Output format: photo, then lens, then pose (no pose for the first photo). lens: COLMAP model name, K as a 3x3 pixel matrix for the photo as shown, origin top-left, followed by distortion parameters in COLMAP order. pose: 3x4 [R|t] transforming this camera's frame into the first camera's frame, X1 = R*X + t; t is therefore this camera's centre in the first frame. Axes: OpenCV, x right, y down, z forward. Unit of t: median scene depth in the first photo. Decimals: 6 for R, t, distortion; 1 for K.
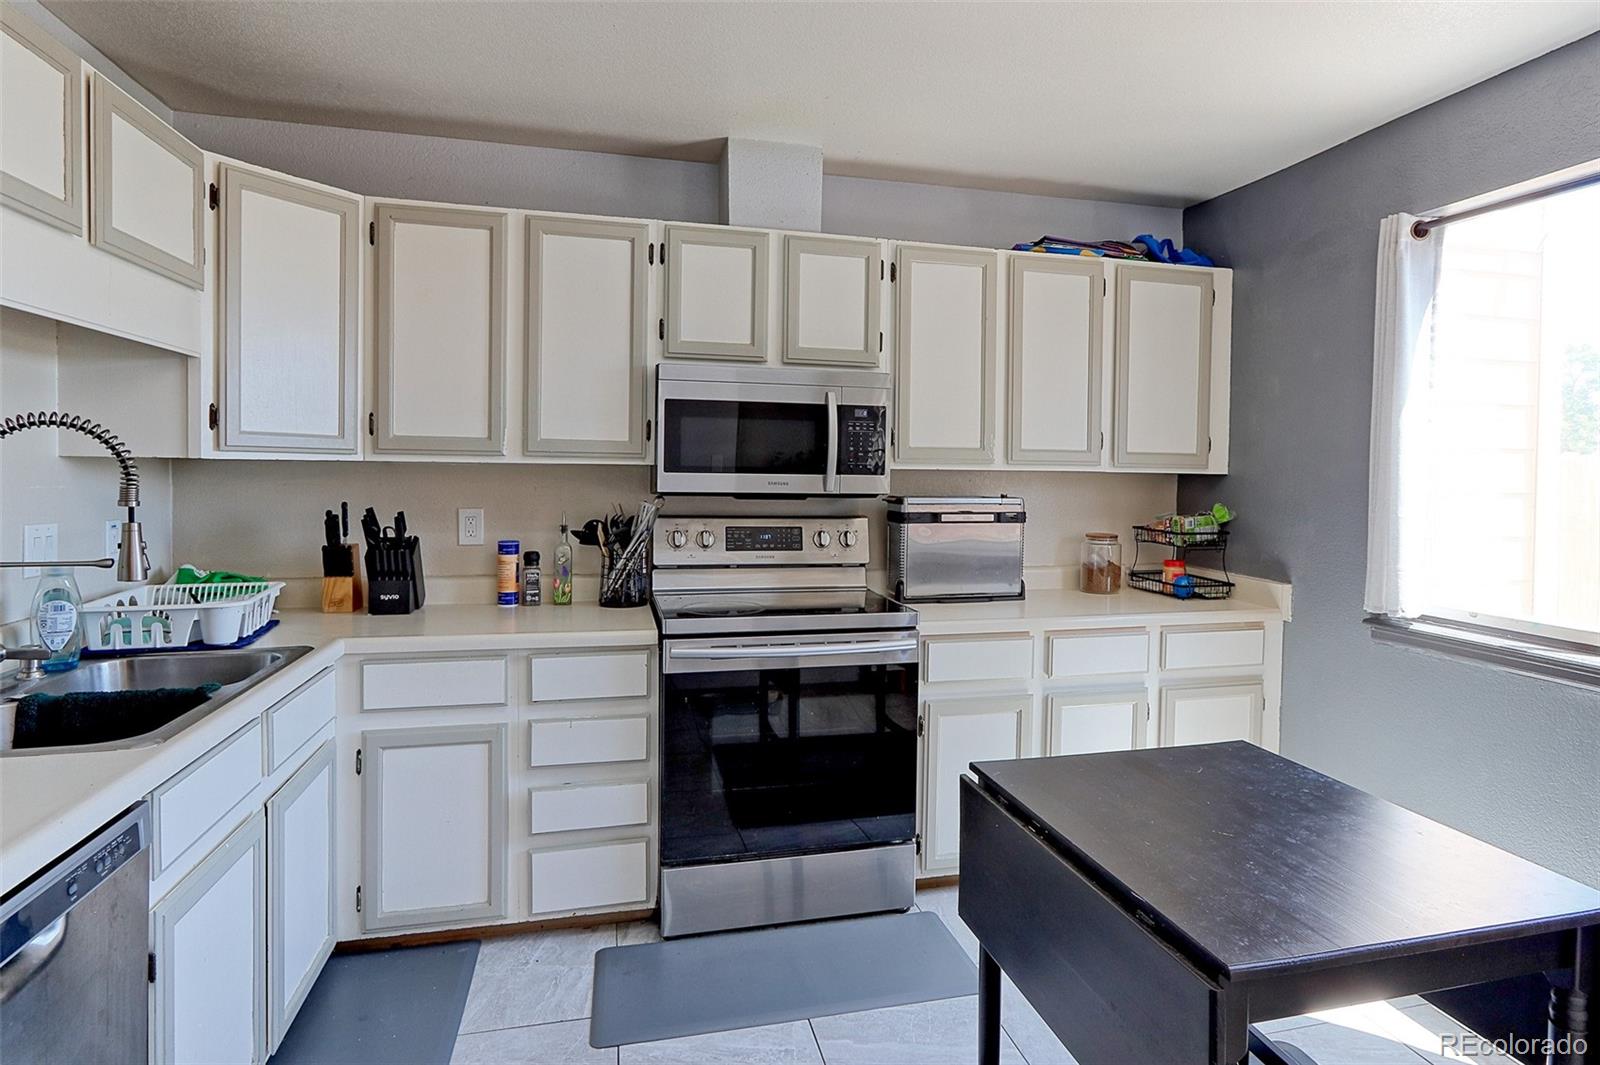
lens RADIAL K [[882.9, 0, 834.2], [0, 882.9, 491.8], [0, 0, 1]] dist [-0.004197, 0.000115]
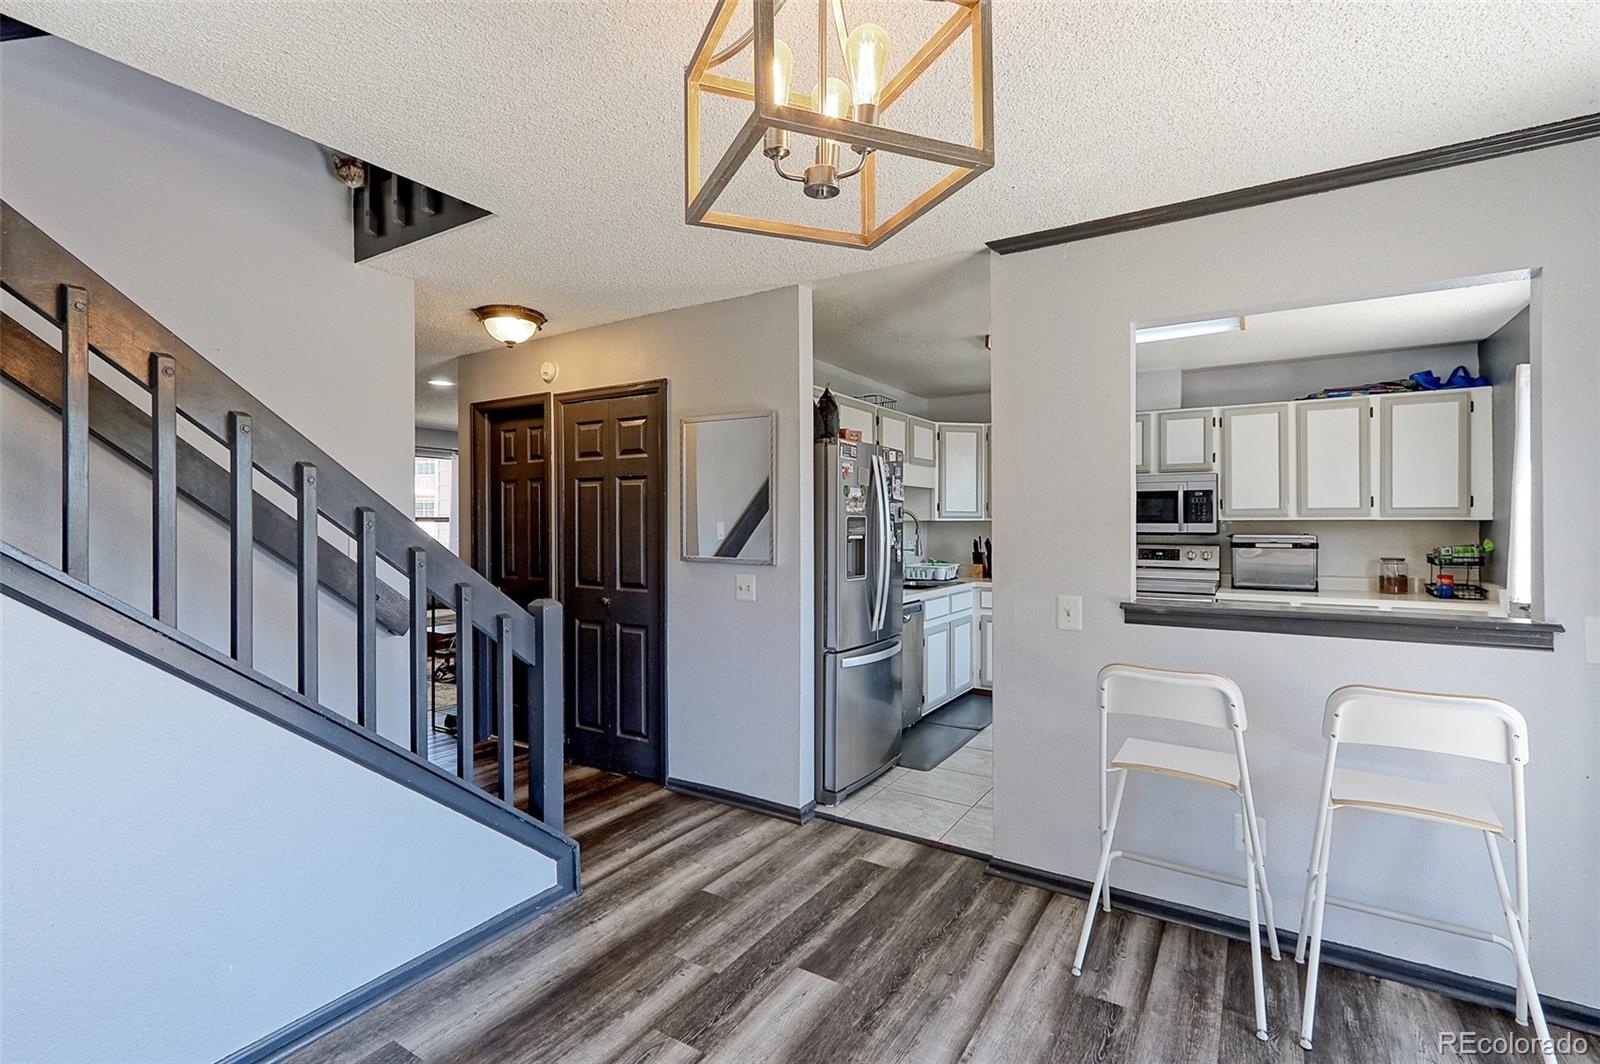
lens RADIAL K [[746.0, 0, 782.4], [0, 746.0, 520.2], [0, 0, 1]] dist [0.001925, 0.000378]
pose [[0.674656, -0.016116, -0.737957, 0.664953], [-0.006833, 0.999582, -0.028076, 0.029418], [0.738101, 0.023984, 0.674264, -0.905546]]
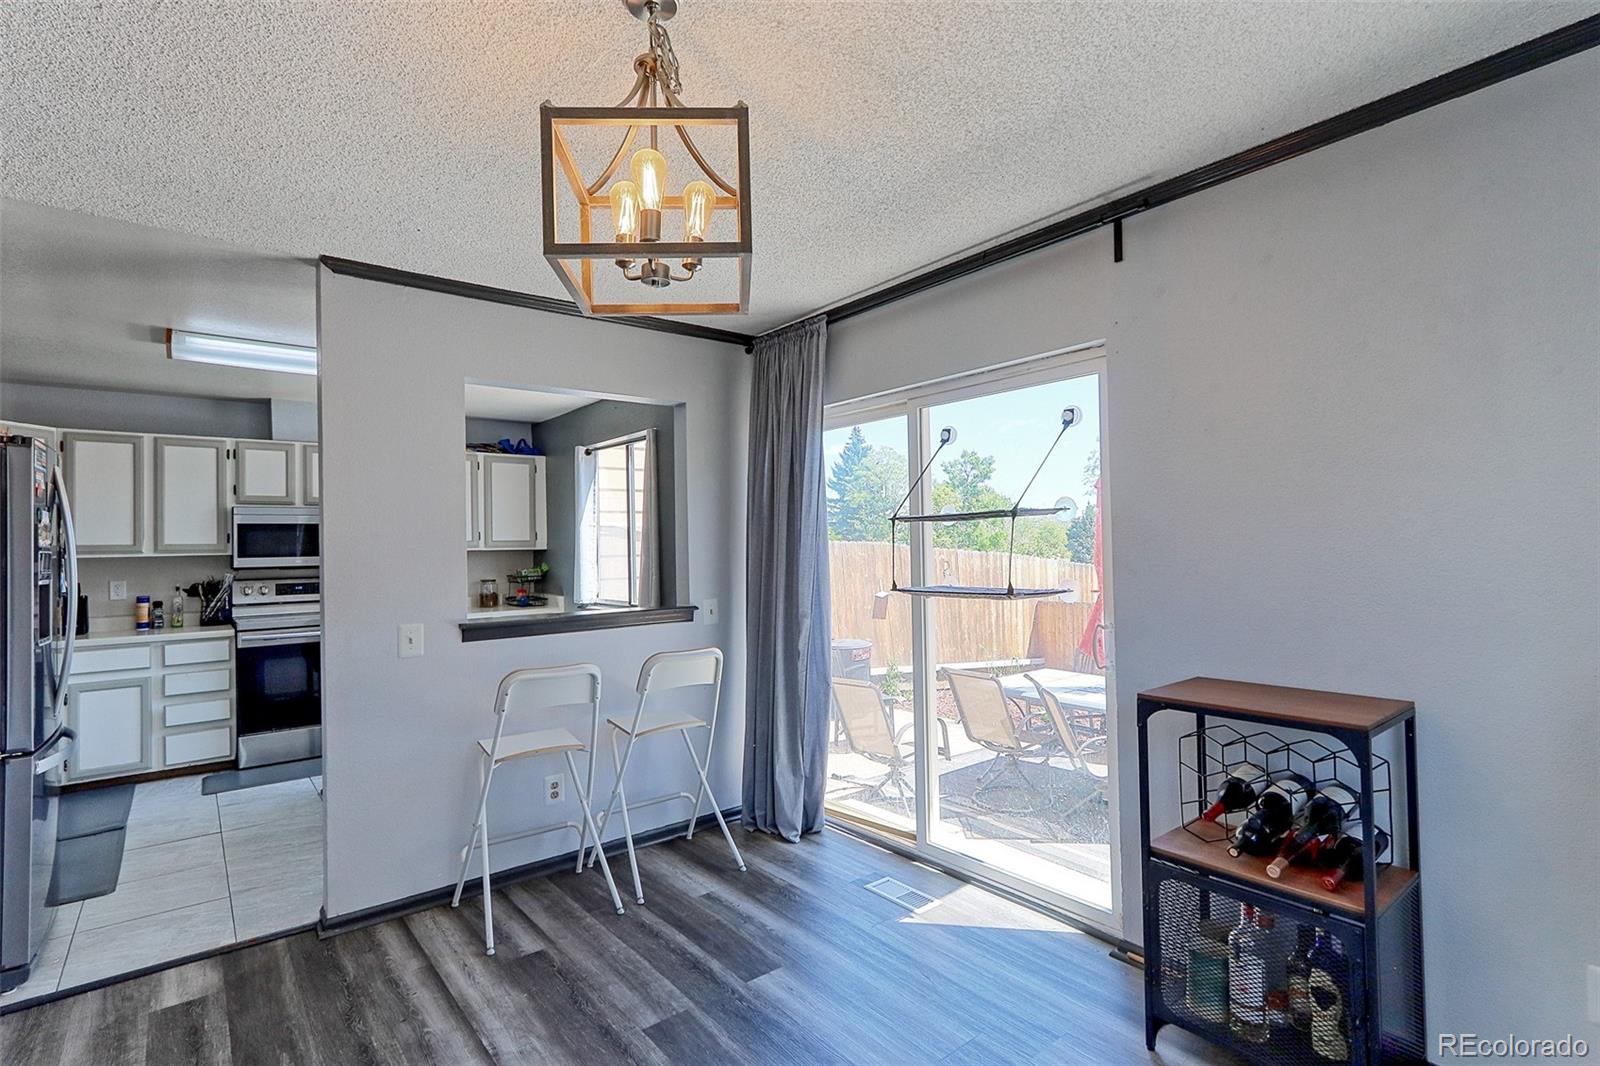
lens RADIAL K [[762.7, 0, 768.8], [0, 762.7, 532.8], [0, 0, 1]] dist [0.009707, 0.000326]
pose [[0.920493, -0.024954, 0.389961, 0.249702], [0.041019, 0.998616, -0.032922, 0.028426], [-0.388599, 0.046300, 0.920243, -1.120244]]
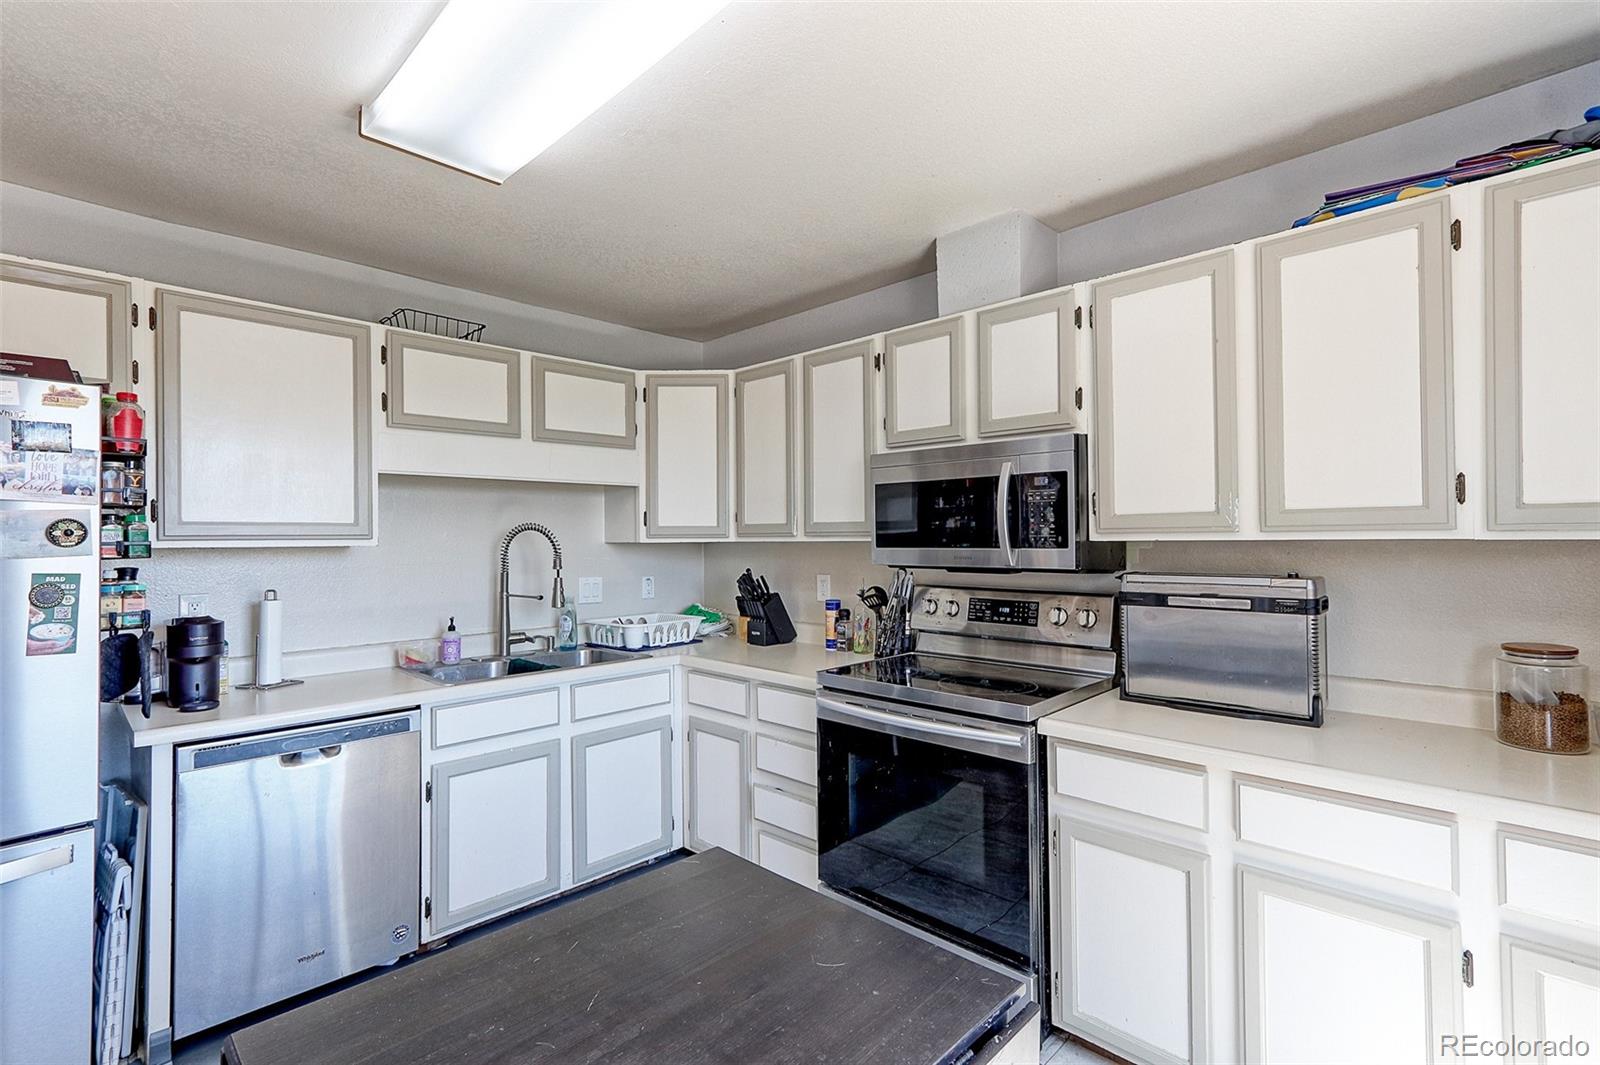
lens RADIAL K [[740.8, 0, 800.0], [0, 740.8, 532.5], [0, 0, 1]] dist [0.003029, 0.000061]
pose [[0.513149, -0.025246, -0.857928, 0.561500], [-0.005981, 0.999438, -0.032988, -0.008495], [0.858279, 0.022058, 0.512709, 0.391071]]
